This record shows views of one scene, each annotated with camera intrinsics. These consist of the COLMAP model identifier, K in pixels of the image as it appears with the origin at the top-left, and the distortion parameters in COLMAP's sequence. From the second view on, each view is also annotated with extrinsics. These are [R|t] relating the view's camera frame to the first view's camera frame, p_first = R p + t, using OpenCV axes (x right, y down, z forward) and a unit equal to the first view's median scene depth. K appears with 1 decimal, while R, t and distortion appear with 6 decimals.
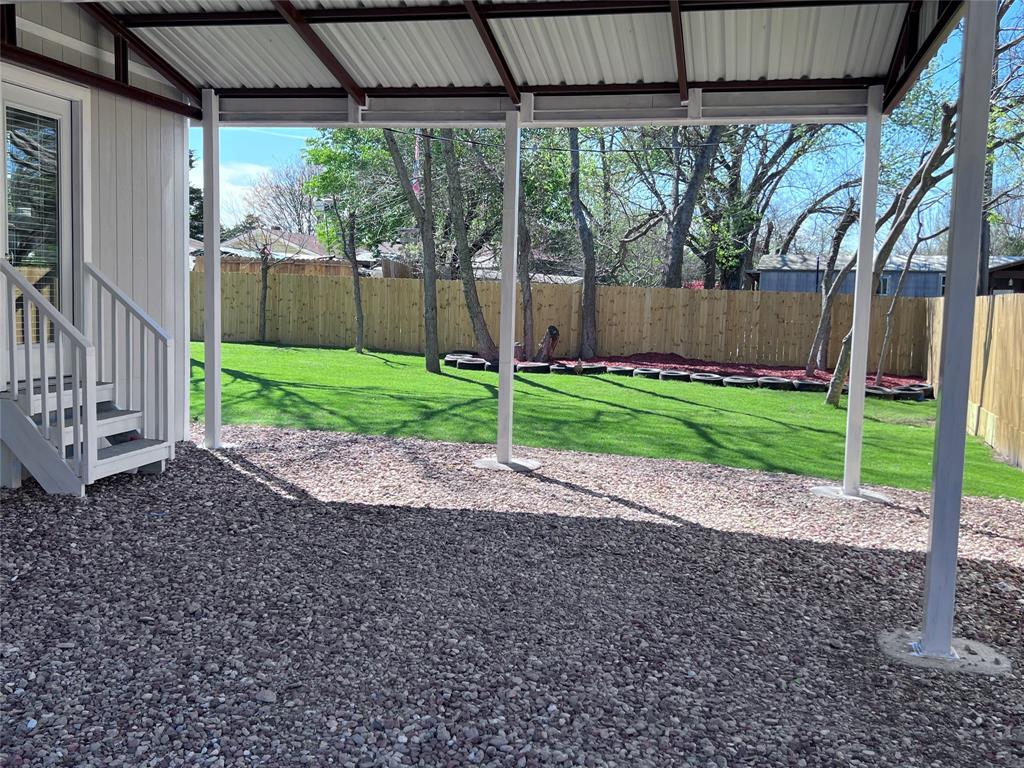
lens RADIAL K [[998.3, 0, 511.1], [0, 998.3, 381.4], [0, 0, 1]] dist [0.139031, -0.280298]
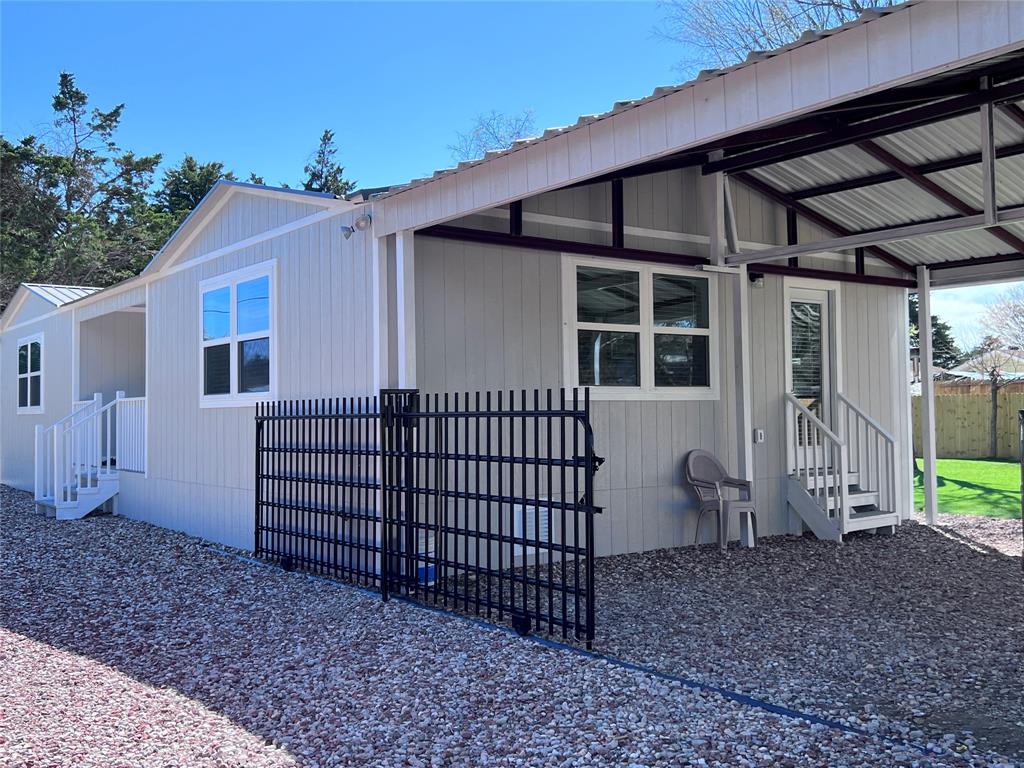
lens RADIAL K [[998.3, 0, 511.1], [0, 998.3, 381.4], [0, 0, 1]] dist [0.139031, -0.280298]
pose [[0.764156, -0.059329, -0.642298, 0.079721], [-0.021461, 0.992871, -0.117244, 0.023806], [0.644675, 0.103377, 0.757435, -0.207000]]
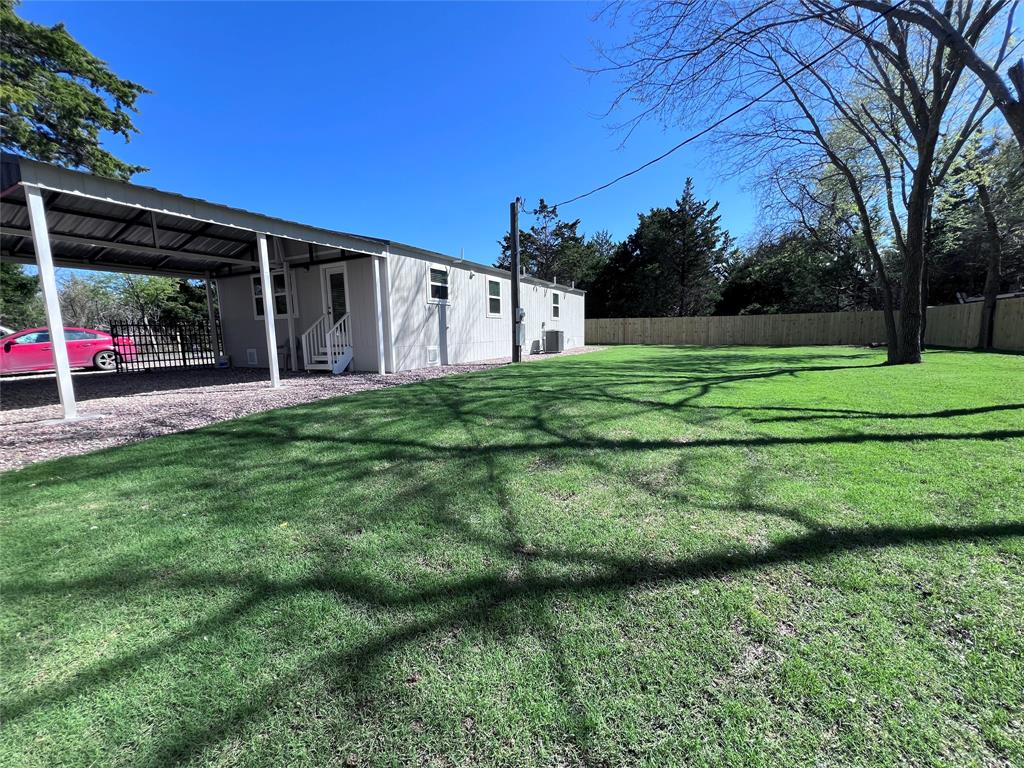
lens RADIAL K [[410.6, 0, 510.8], [0, 410.6, 387.1], [0, 0, 1]] dist [0.000037, 0.000274]
pose [[-0.257773, 0.103511, -0.960645, 0.364855], [-0.072428, 0.989377, 0.126042, -0.035861], [0.963487, 0.102068, -0.247538, 0.858350]]
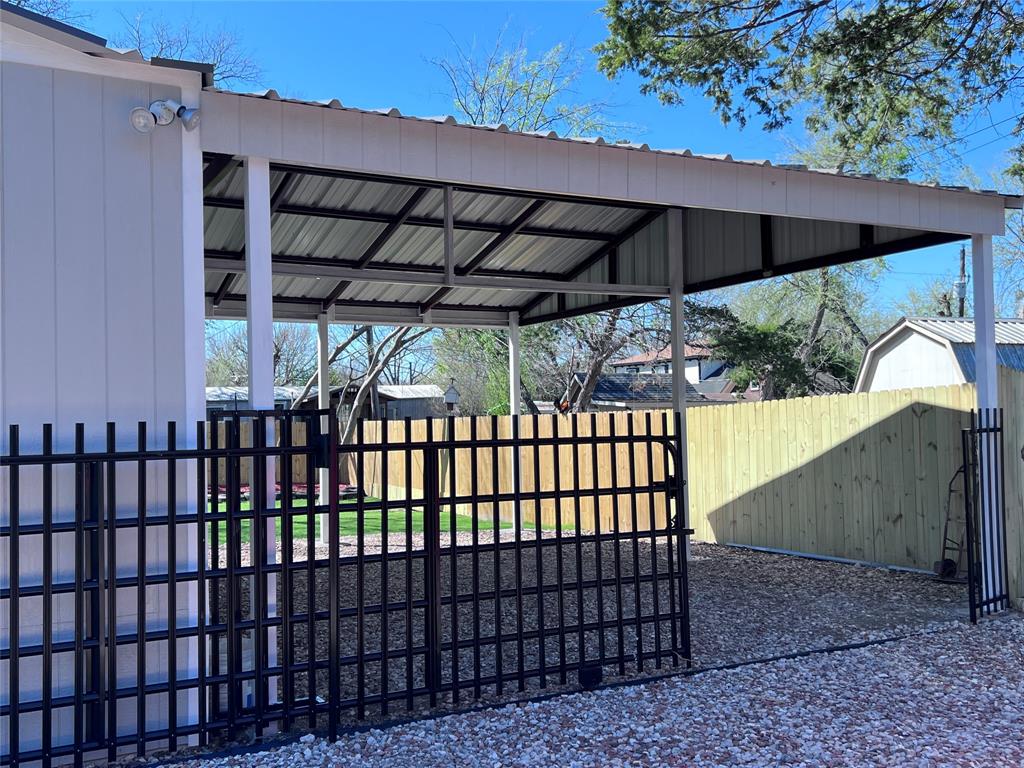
lens RADIAL K [[998.3, 0, 511.1], [0, 998.3, 381.4], [0, 0, 1]] dist [0.139031, -0.280298]
pose [[0.759380, -0.020559, 0.650323, -0.380781], [0.099946, 0.991324, -0.085368, -0.000874], [-0.642925, 0.129823, 0.754846, -0.160651]]
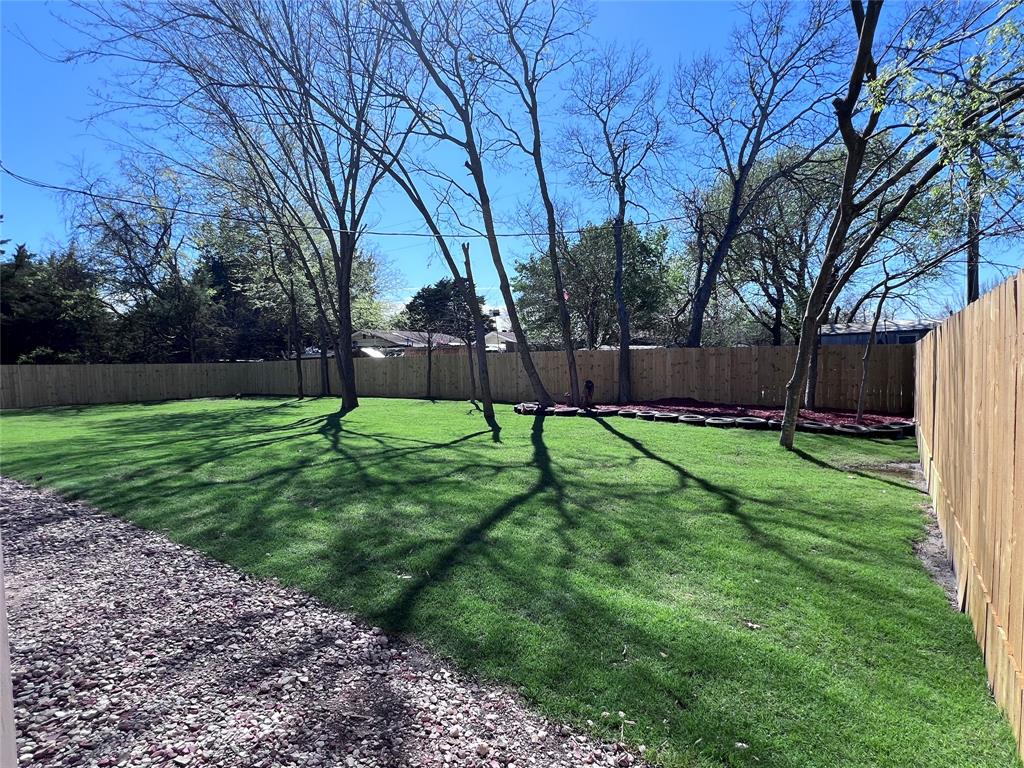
lens RADIAL K [[513.2, 0, 507.1], [0, 513.2, 388.9], [0, 0, 1]] dist [0.000335, 0.000214]
pose [[0.936384, -0.032896, -0.349432, 0.241181], [0.018000, 0.998789, -0.045793, -0.018244], [0.350515, 0.036590, 0.935842, 0.402693]]
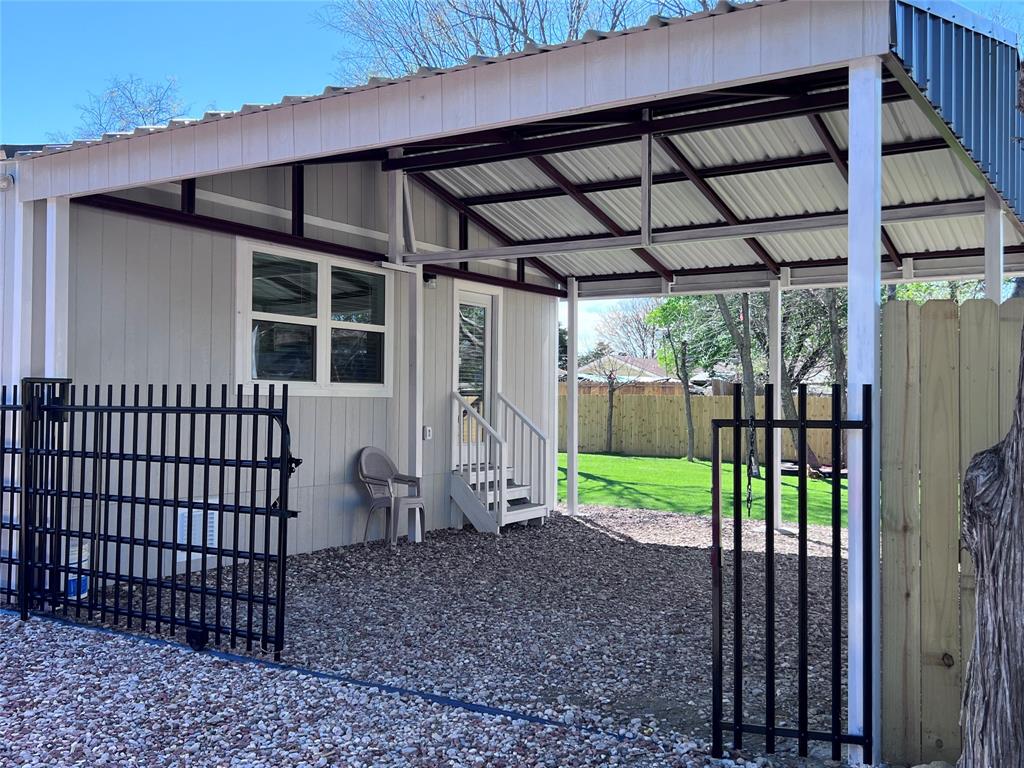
lens RADIAL K [[998.3, 0, 511.1], [0, 998.3, 381.4], [0, 0, 1]] dist [0.139031, -0.280298]
pose [[0.941767, -0.028135, -0.335088, 0.057872], [-0.011386, 0.993254, -0.115396, 0.021057], [0.336074, 0.112492, 0.935094, -0.210106]]
